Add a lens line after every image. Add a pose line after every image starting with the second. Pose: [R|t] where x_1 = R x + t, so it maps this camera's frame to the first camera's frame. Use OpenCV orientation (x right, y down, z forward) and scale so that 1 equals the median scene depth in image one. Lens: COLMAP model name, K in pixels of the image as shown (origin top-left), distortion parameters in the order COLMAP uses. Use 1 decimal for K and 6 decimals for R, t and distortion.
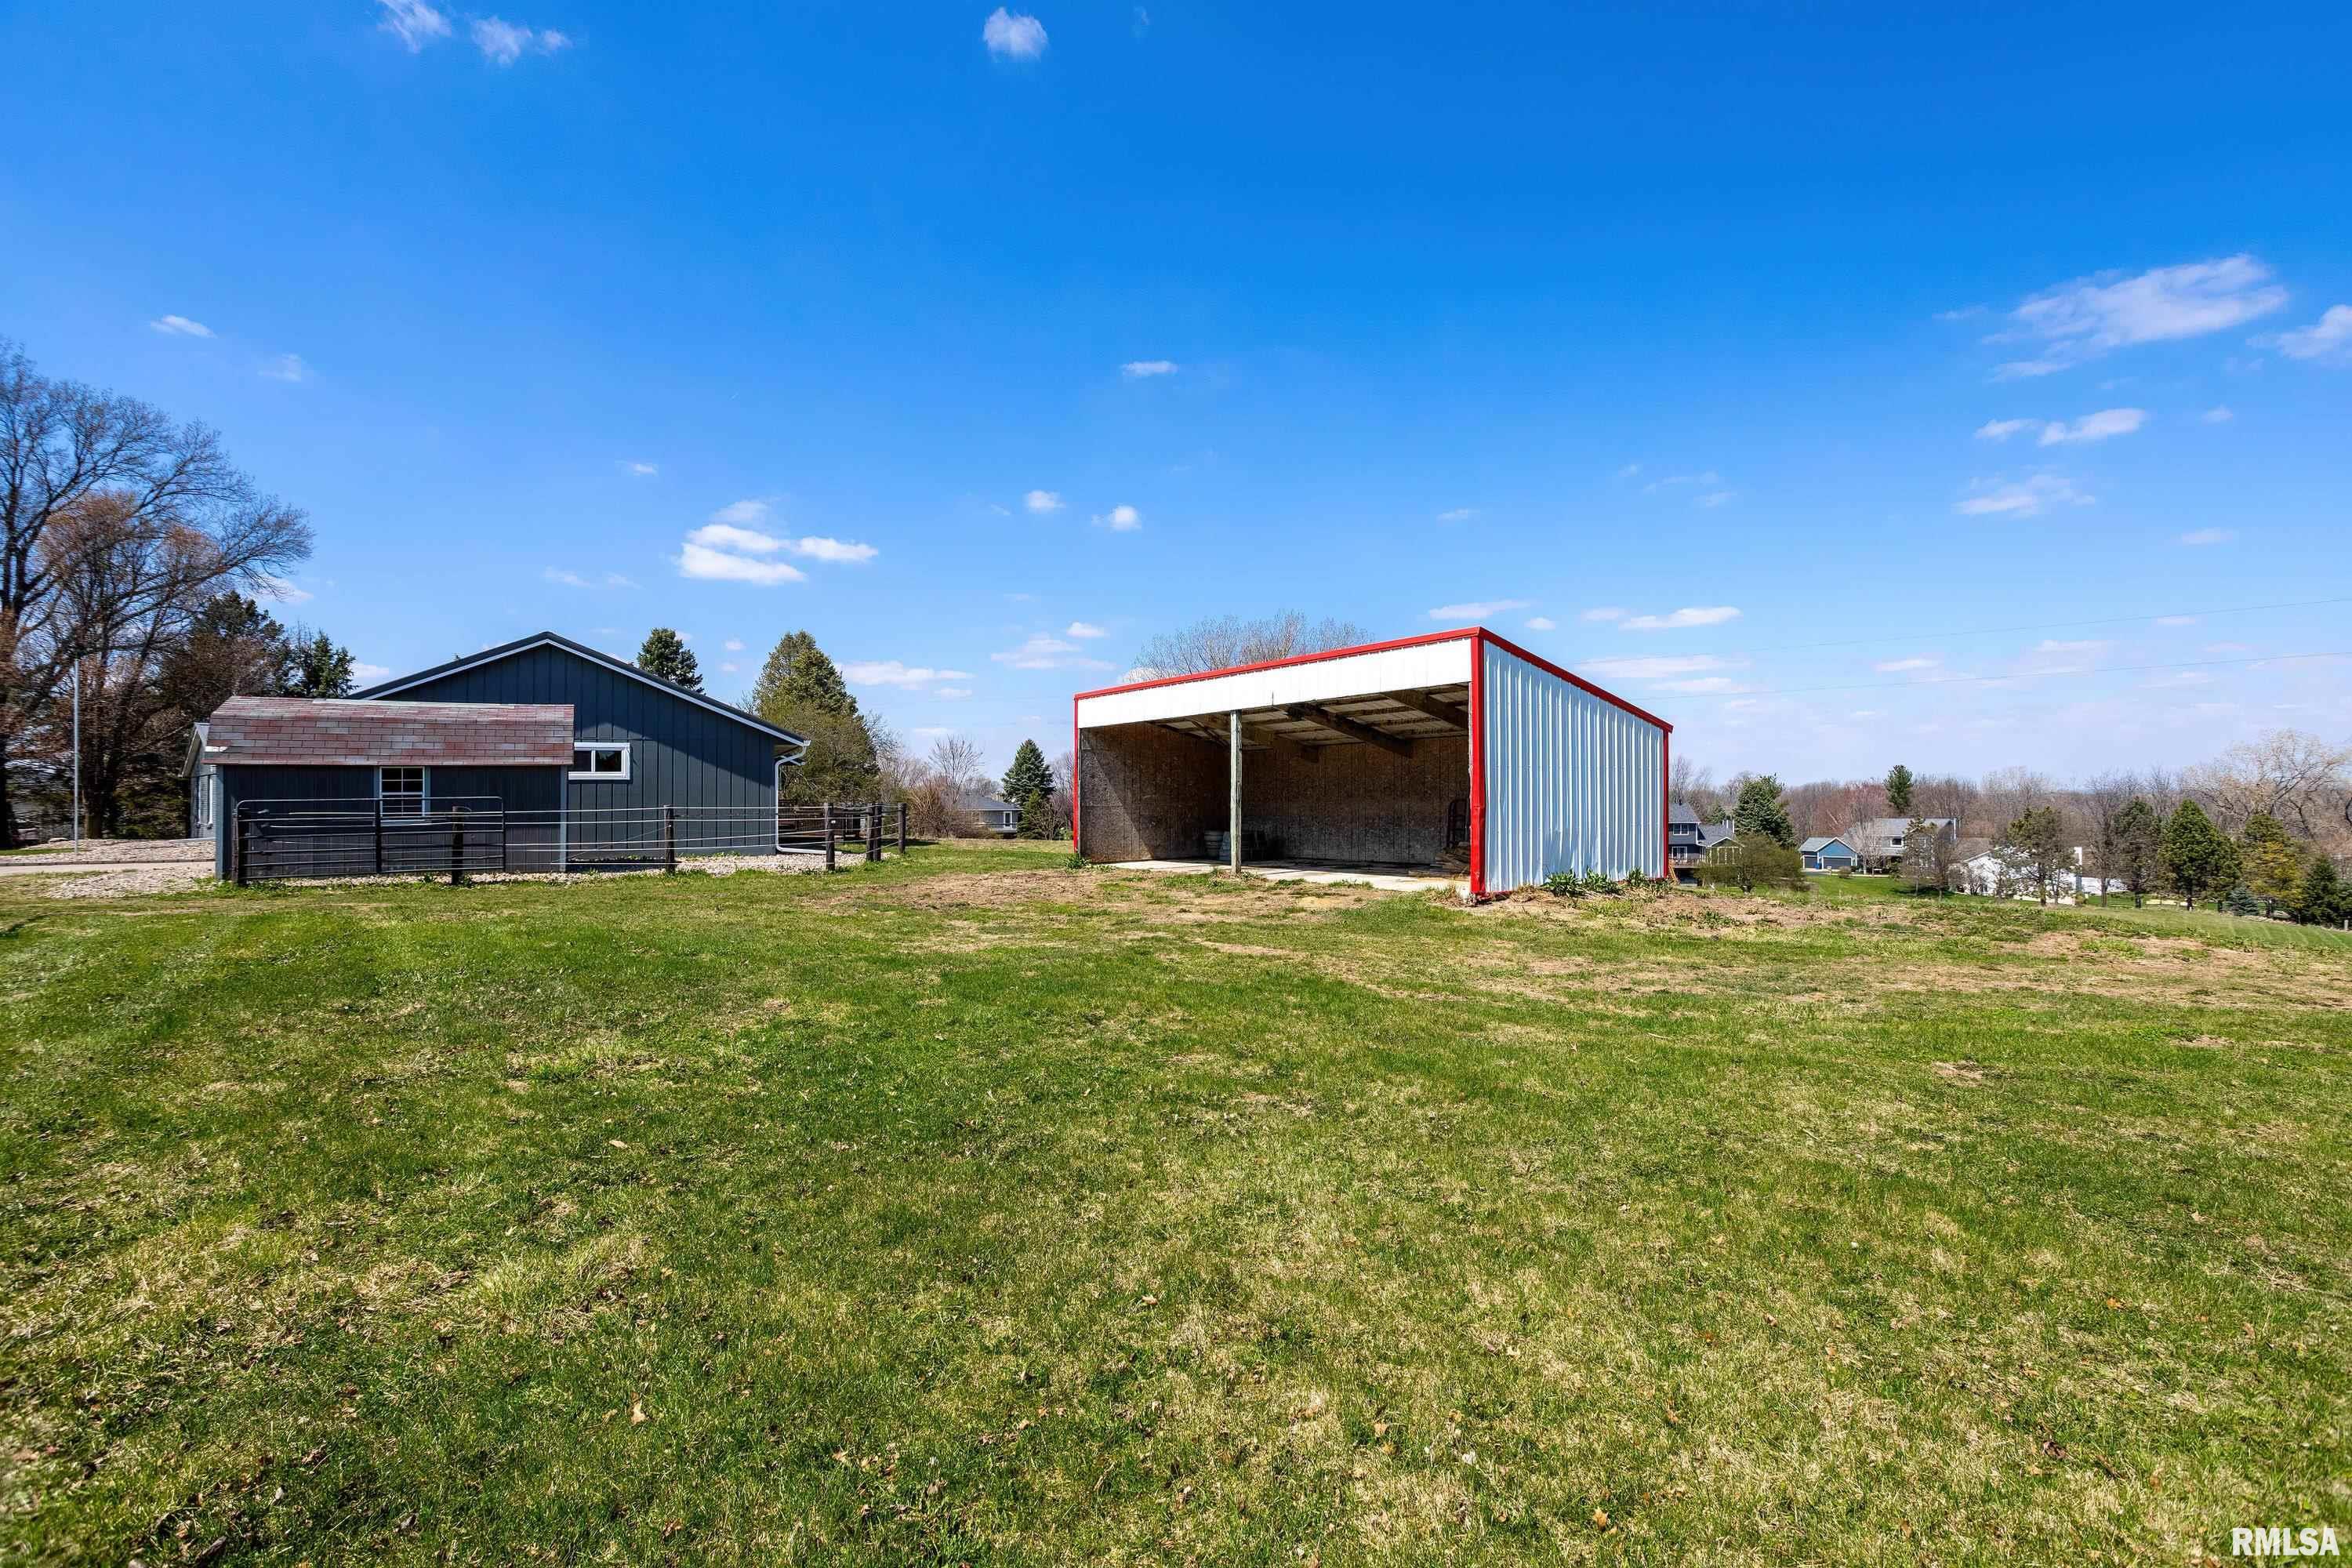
lens RADIAL K [[1171.0, 0, 1185.5], [0, 1171.0, 805.3], [0, 0, 1]] dist [0.050995, 0.002903]
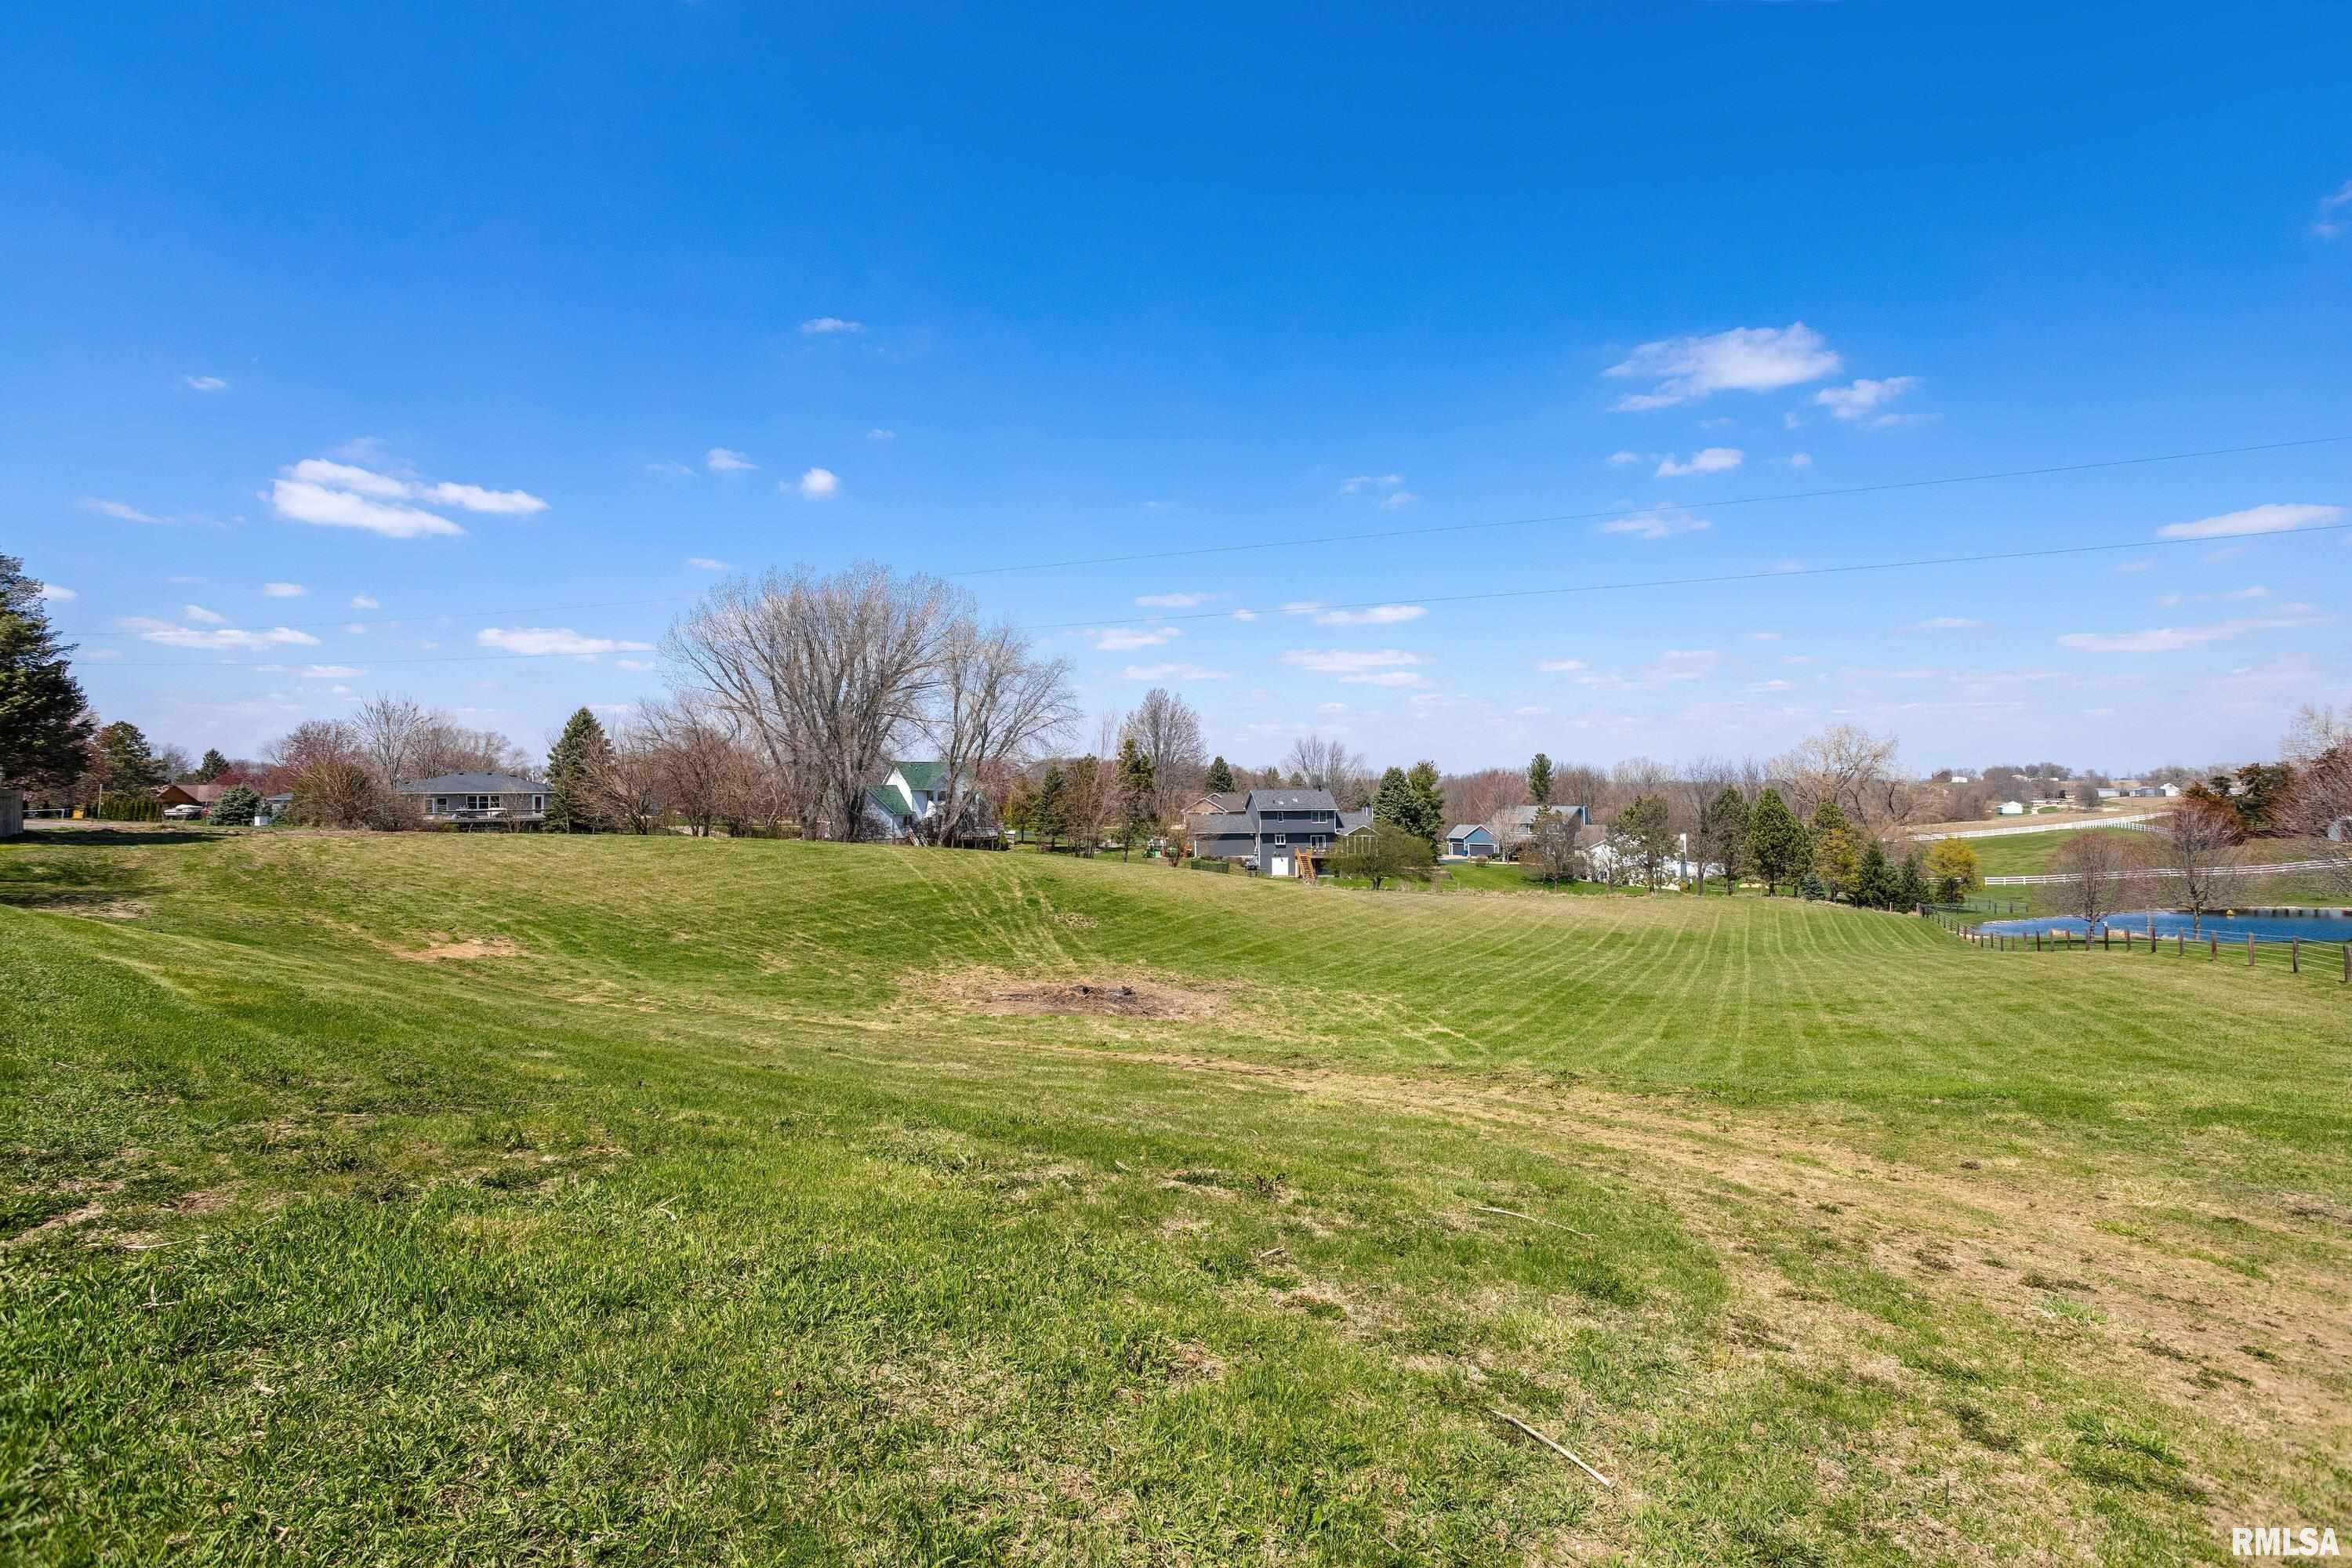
lens RADIAL K [[1171.0, 0, 1174.5], [0, 1171.0, 769.5], [0, 0, 1]] dist [0.050995, 0.002903]
pose [[0.974632, 0.009328, 0.223618, 0.082088], [-0.005359, 0.999817, -0.018349, 0.000326], [-0.223749, 0.016686, 0.974504, 0.099721]]
